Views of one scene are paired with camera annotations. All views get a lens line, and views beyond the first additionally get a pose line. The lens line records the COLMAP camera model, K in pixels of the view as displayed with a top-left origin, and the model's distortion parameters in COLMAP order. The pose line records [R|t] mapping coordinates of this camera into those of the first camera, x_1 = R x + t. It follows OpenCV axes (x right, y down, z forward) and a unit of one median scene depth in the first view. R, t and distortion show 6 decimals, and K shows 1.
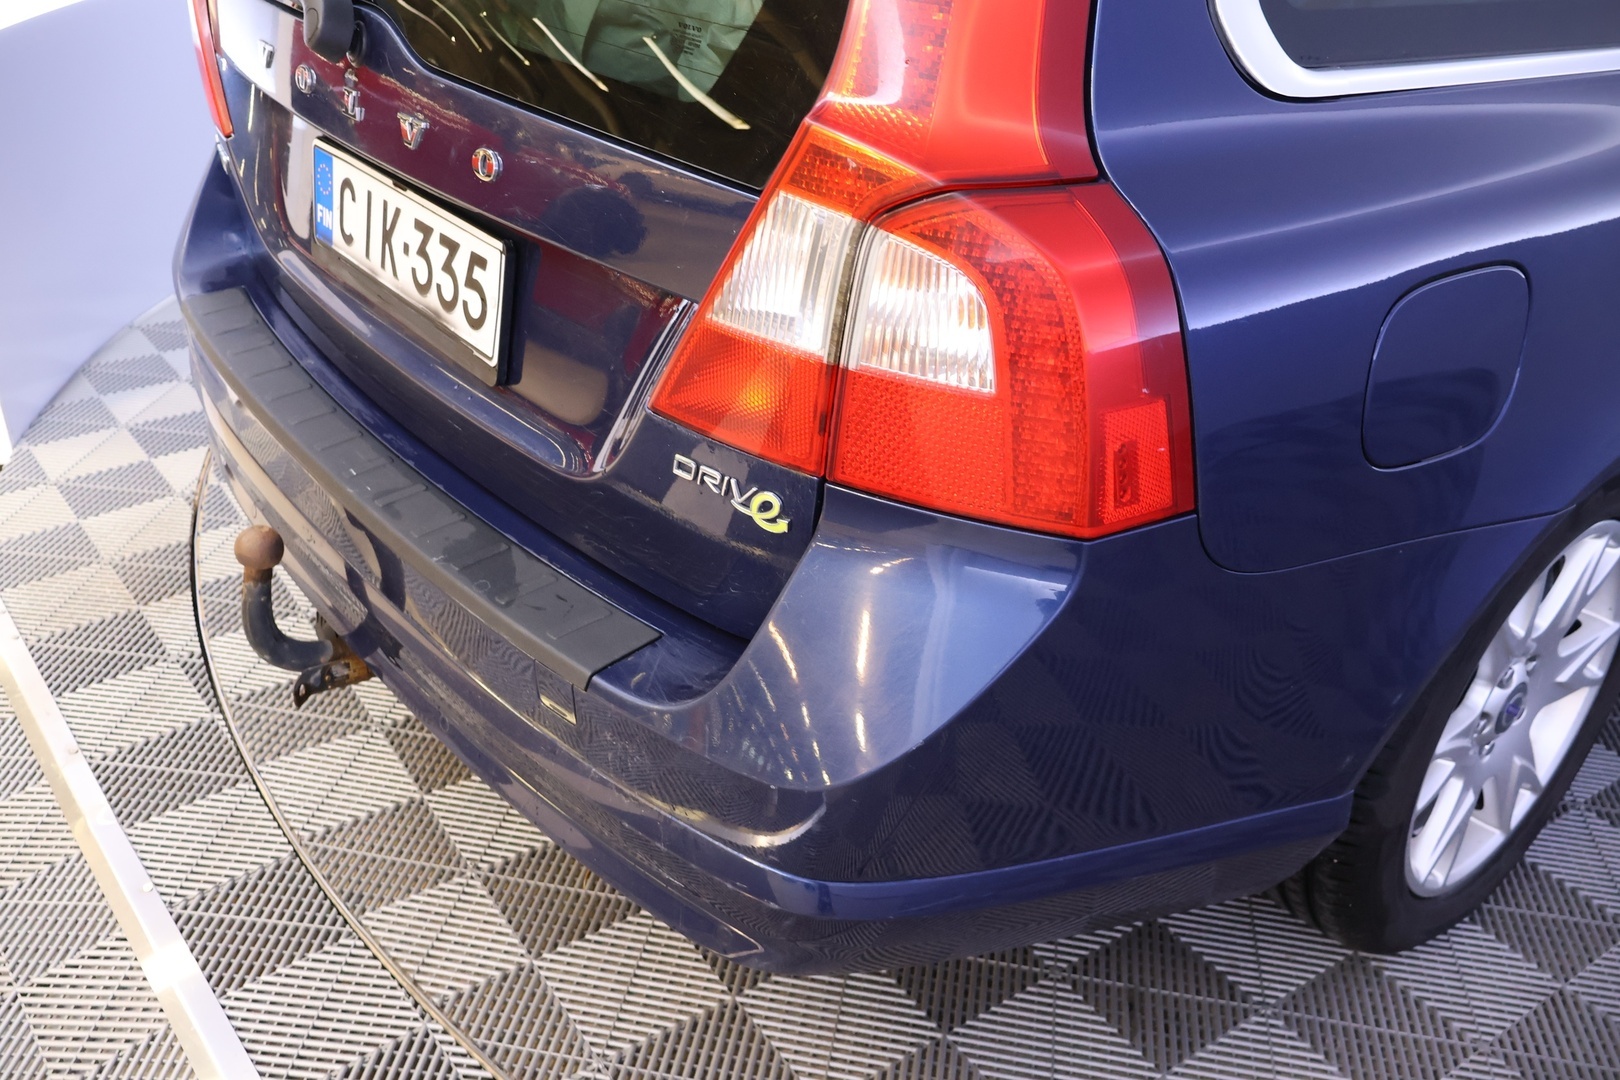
lens RADIAL K [[1418.3, 0, 810.0], [0, 1418.3, 540.0], [0, 0, 1]] dist [0.015901, 0.012040]
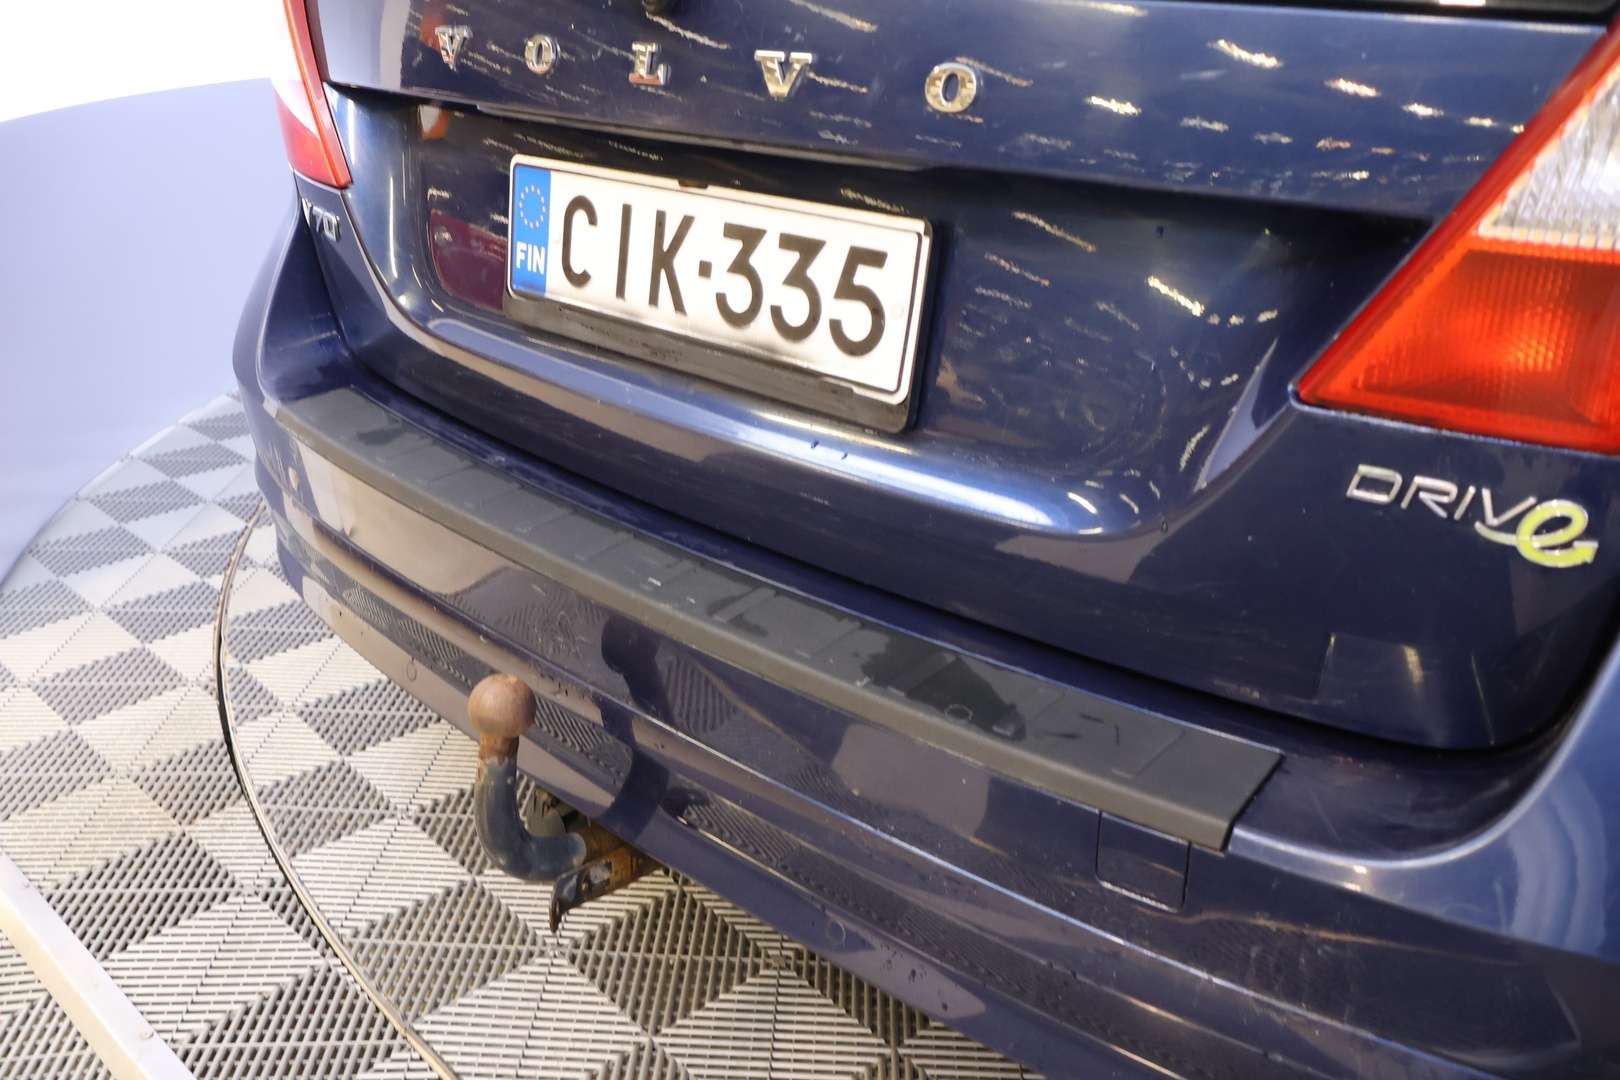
lens RADIAL K [[1418.3, 0, 810.0], [0, 1418.3, 540.0], [0, 0, 1]] dist [0.015901, 0.012040]
pose [[0.990171, -0.083906, 0.111902, -0.241867], [0.096200, 0.989330, -0.109417, 0.011788], [-0.101527, 0.119107, 0.987677, 0.221923]]
